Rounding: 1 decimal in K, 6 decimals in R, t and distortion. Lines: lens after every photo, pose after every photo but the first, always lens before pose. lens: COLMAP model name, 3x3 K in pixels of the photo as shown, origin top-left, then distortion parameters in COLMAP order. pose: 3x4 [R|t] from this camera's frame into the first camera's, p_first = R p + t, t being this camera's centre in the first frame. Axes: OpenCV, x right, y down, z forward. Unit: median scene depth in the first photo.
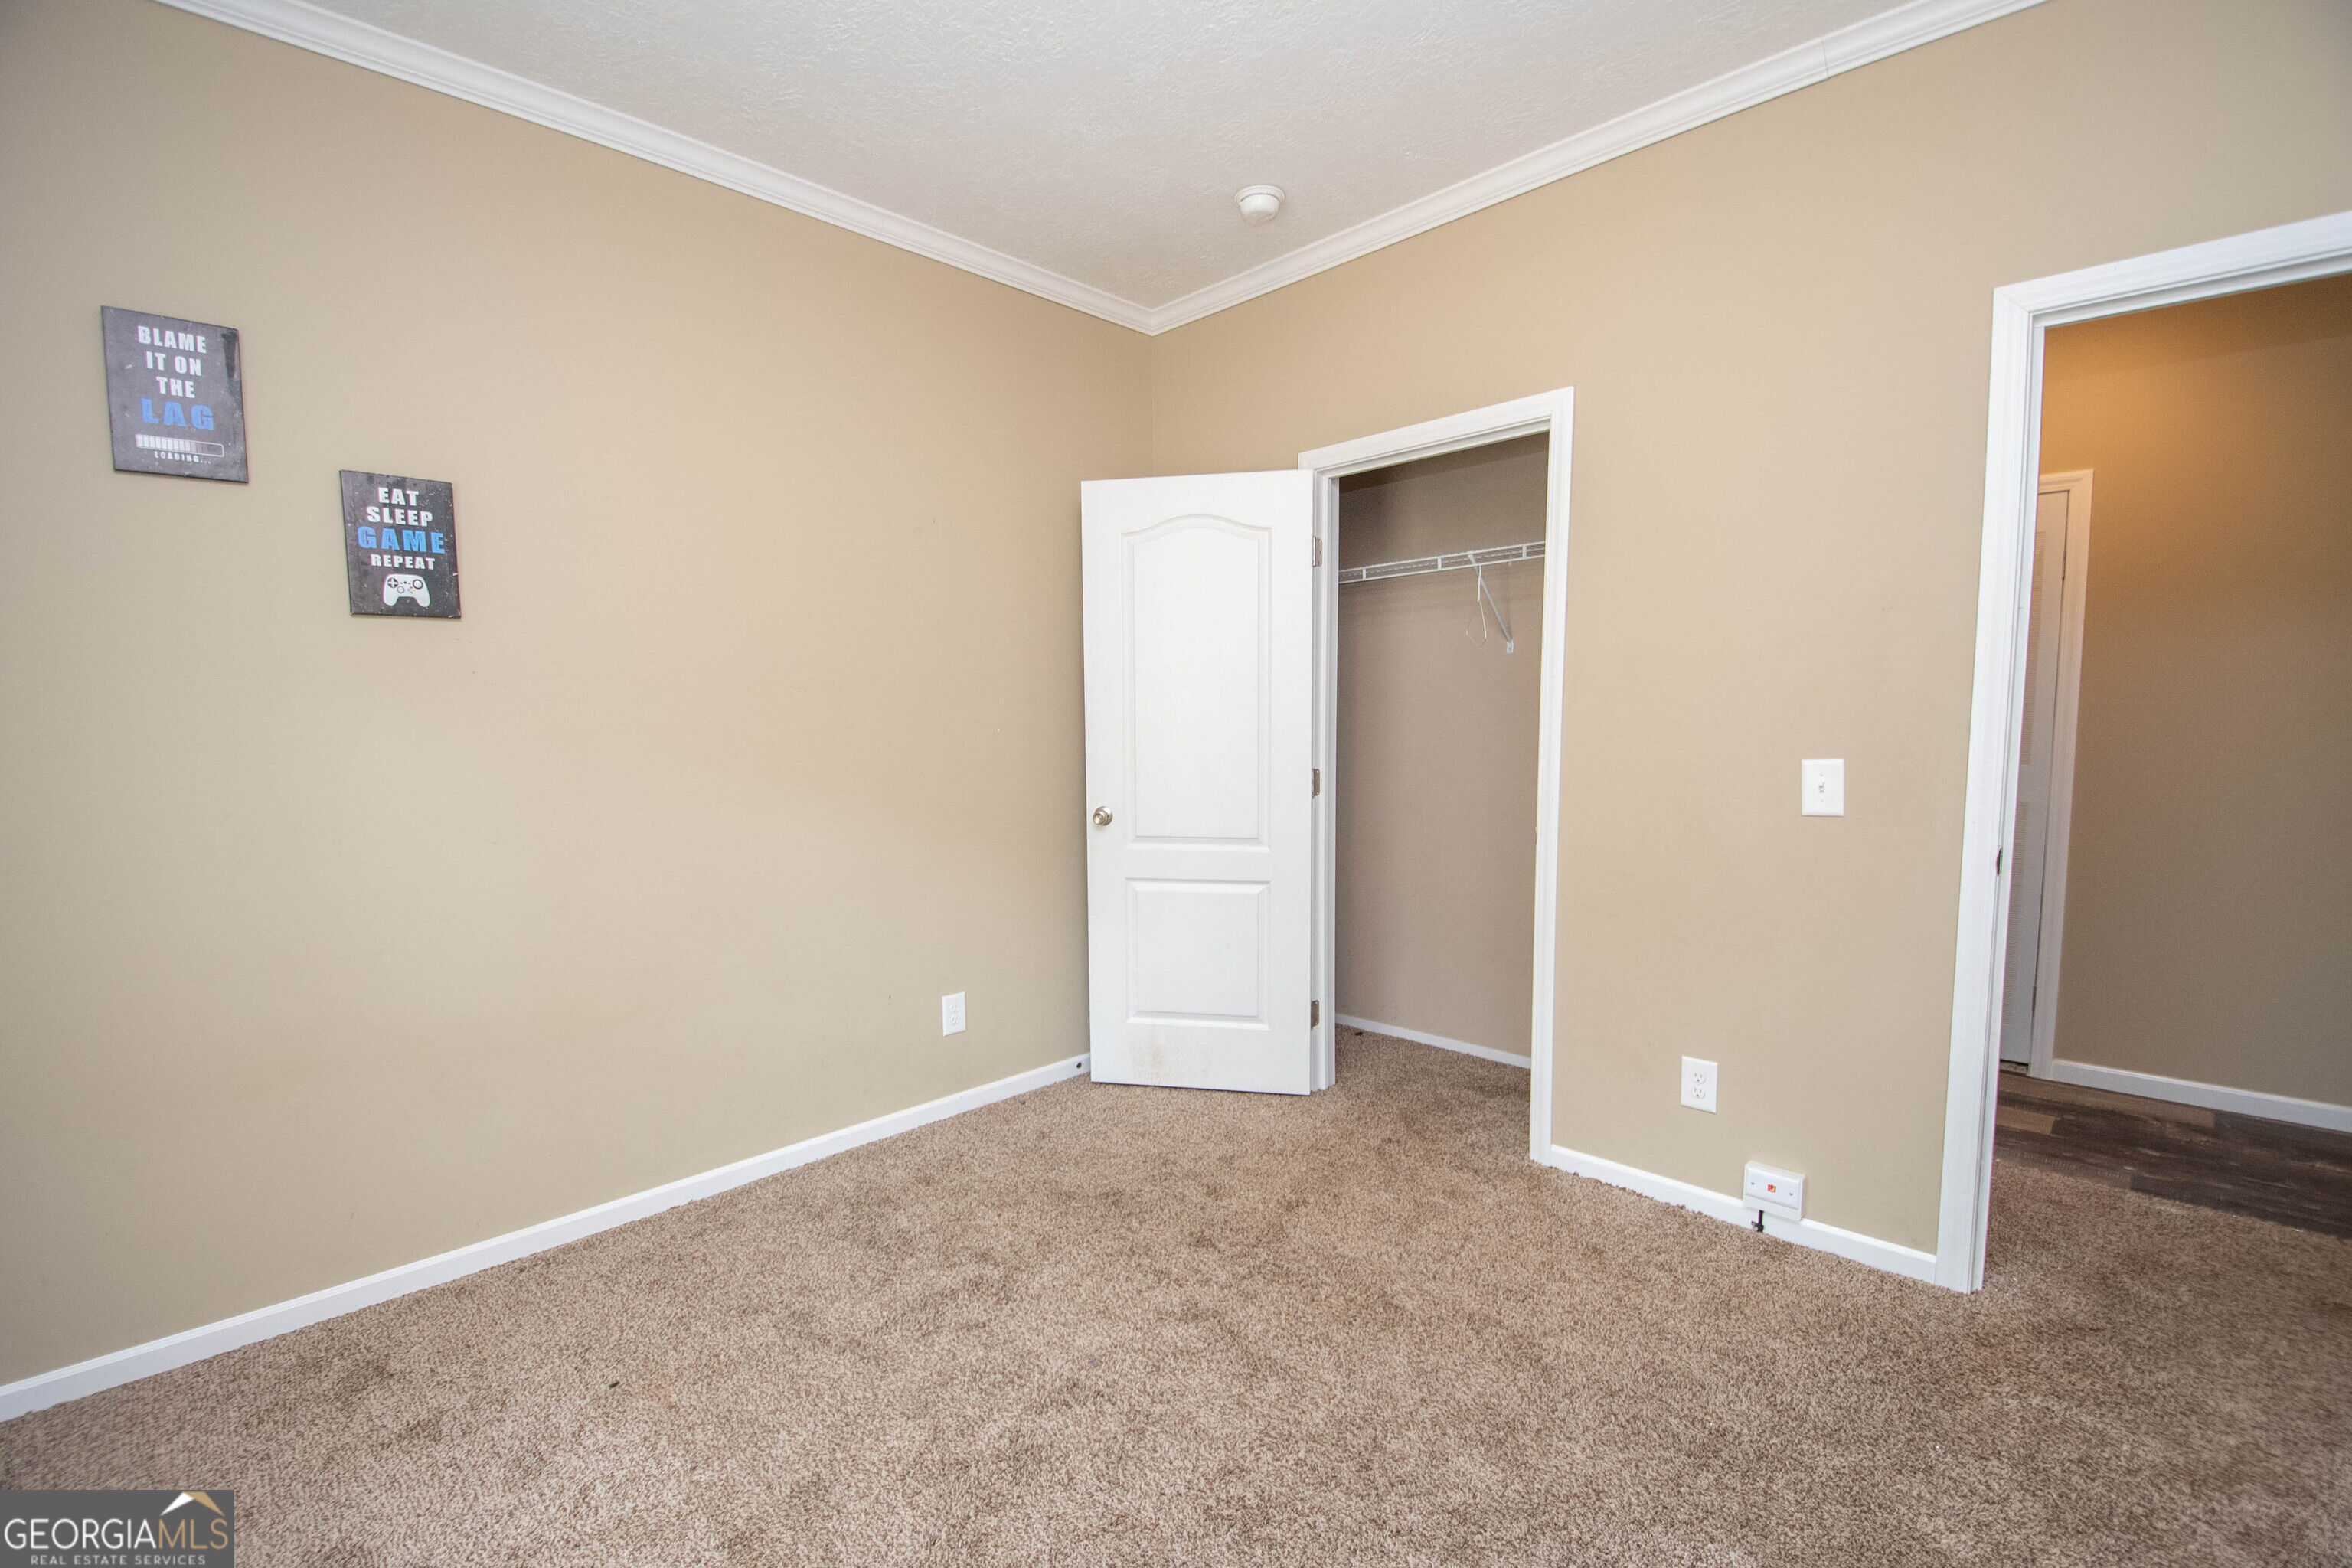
lens RADIAL K [[1031.5, 0, 1169.5], [0, 1031.5, 803.0], [0, 0, 1]] dist [-0.004565, -0.008832]
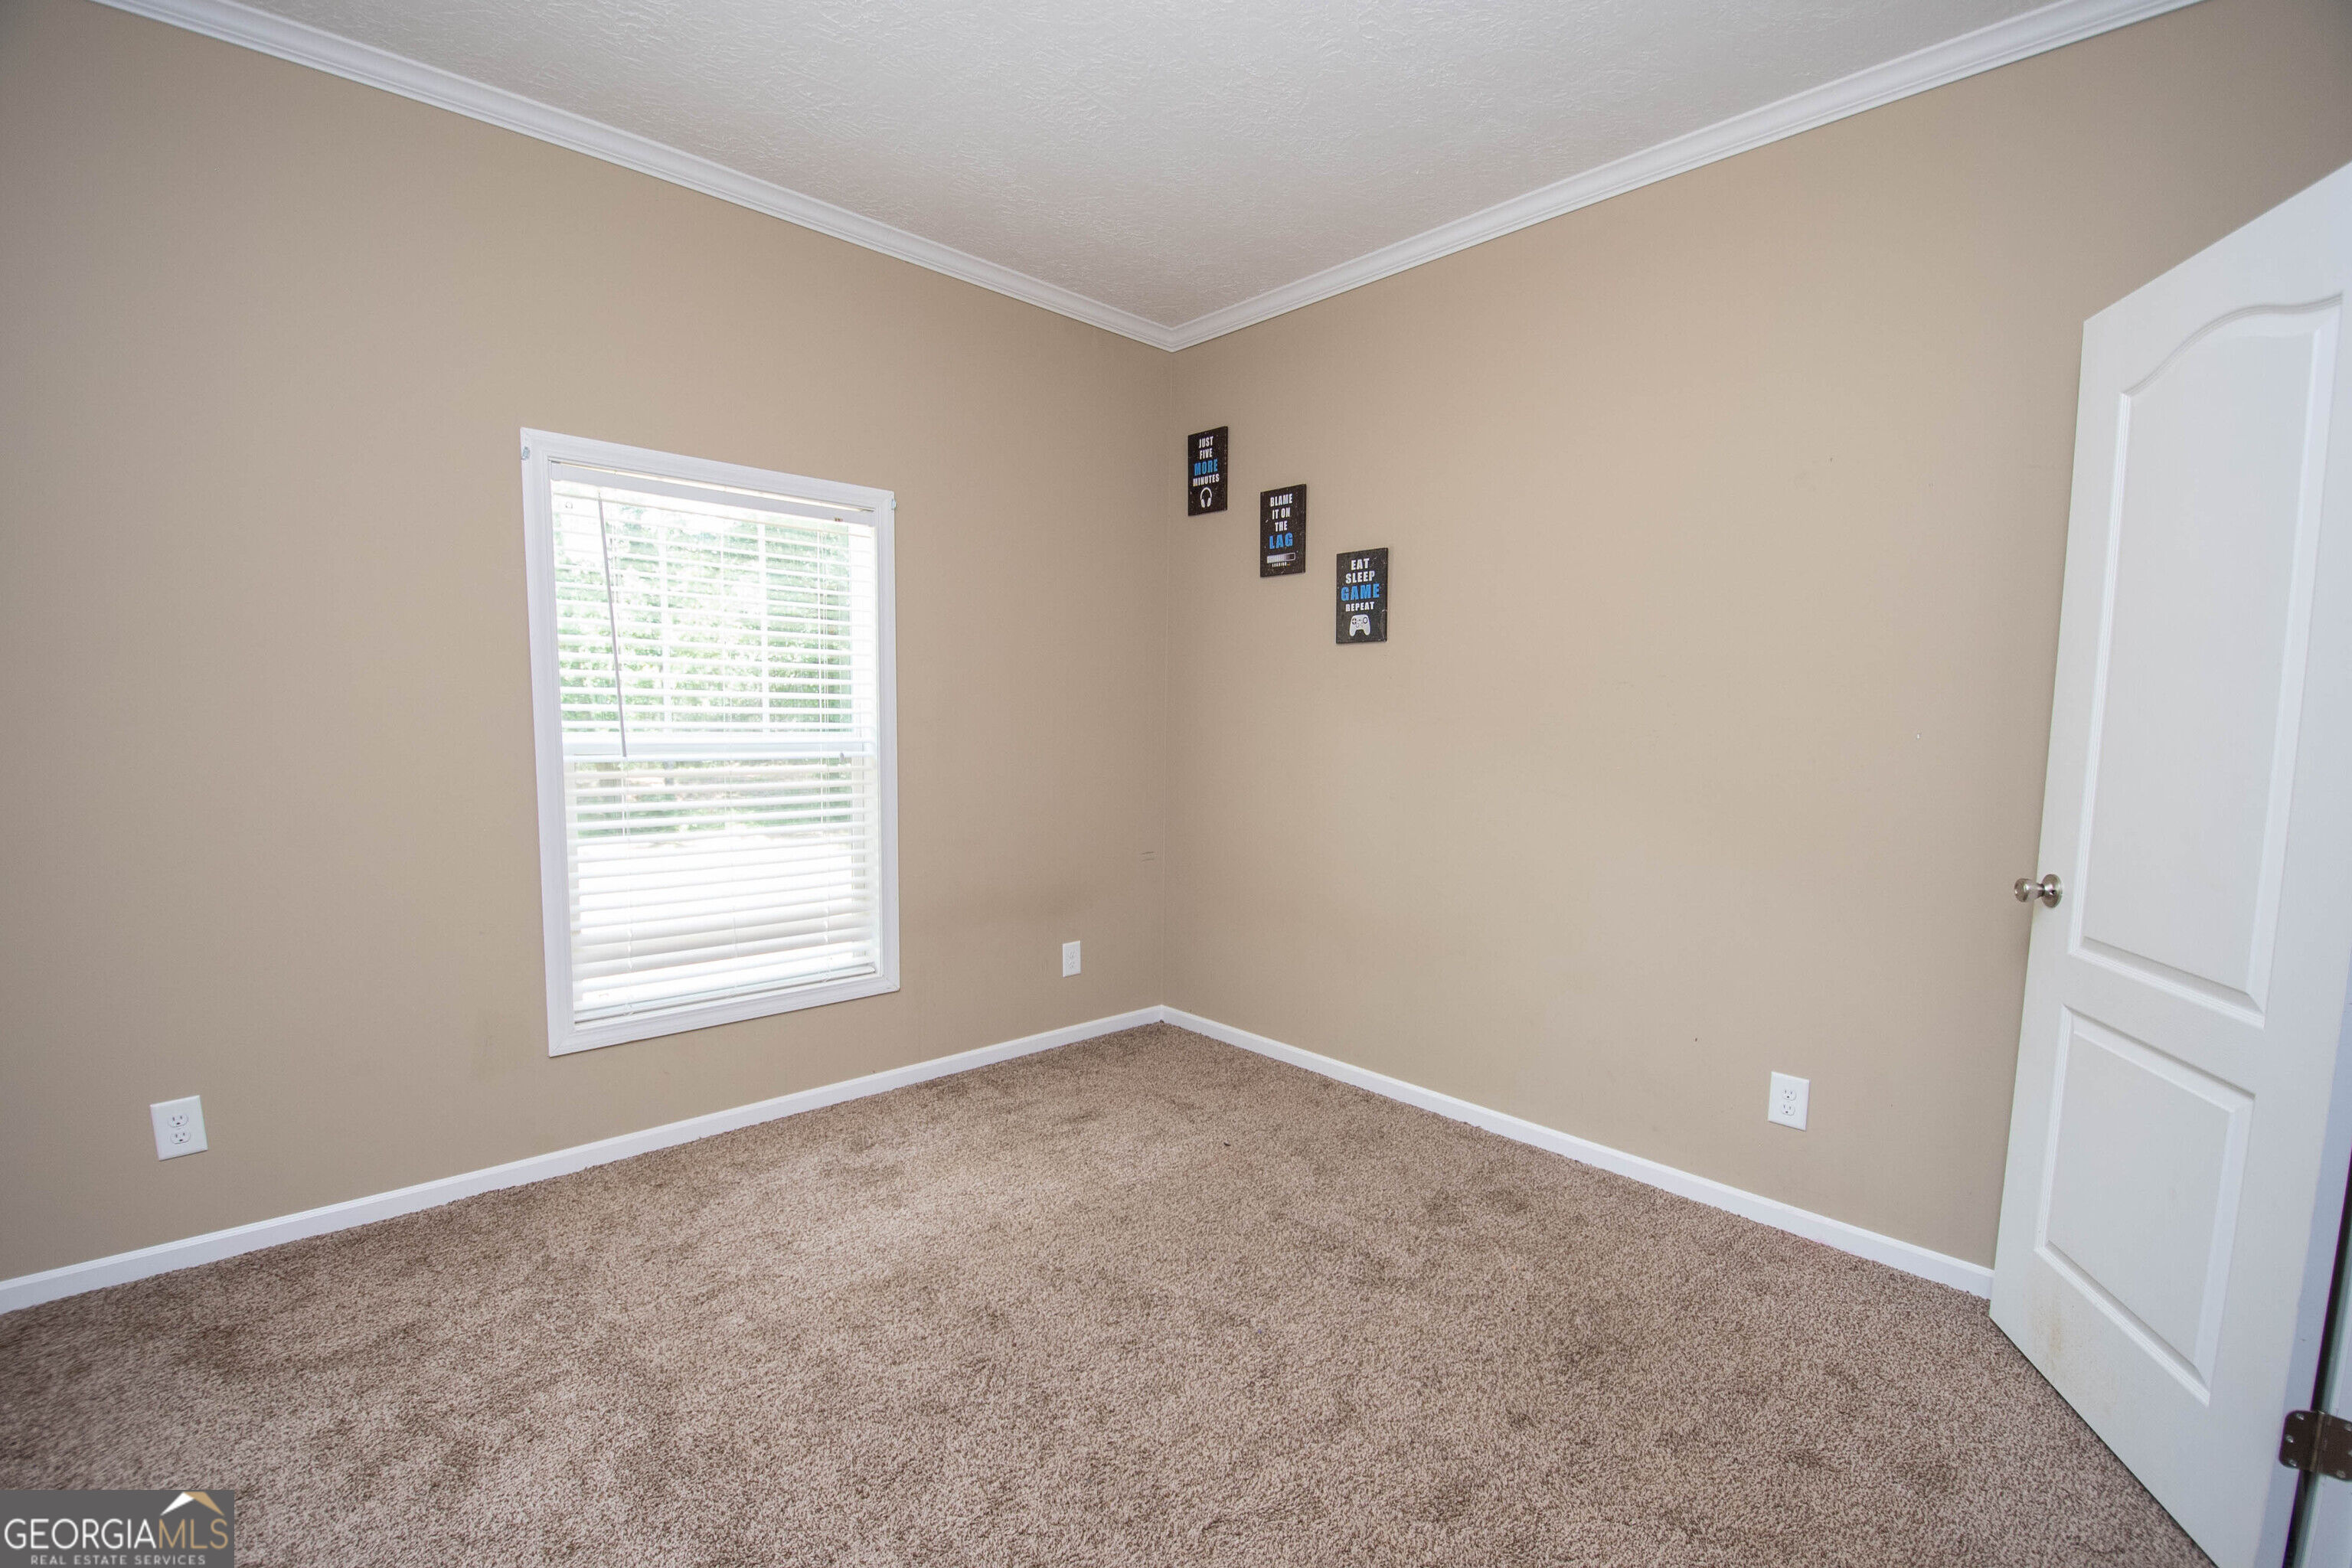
lens RADIAL K [[1031.5, 0, 1202.1], [0, 1031.5, 813.8], [0, 0, 1]] dist [-0.004565, -0.008832]
pose [[-0.024287, 0.111250, -0.993496, 0.819140], [-0.102891, 0.988233, 0.113176, -0.079522], [0.994396, 0.104971, -0.012554, 0.815825]]
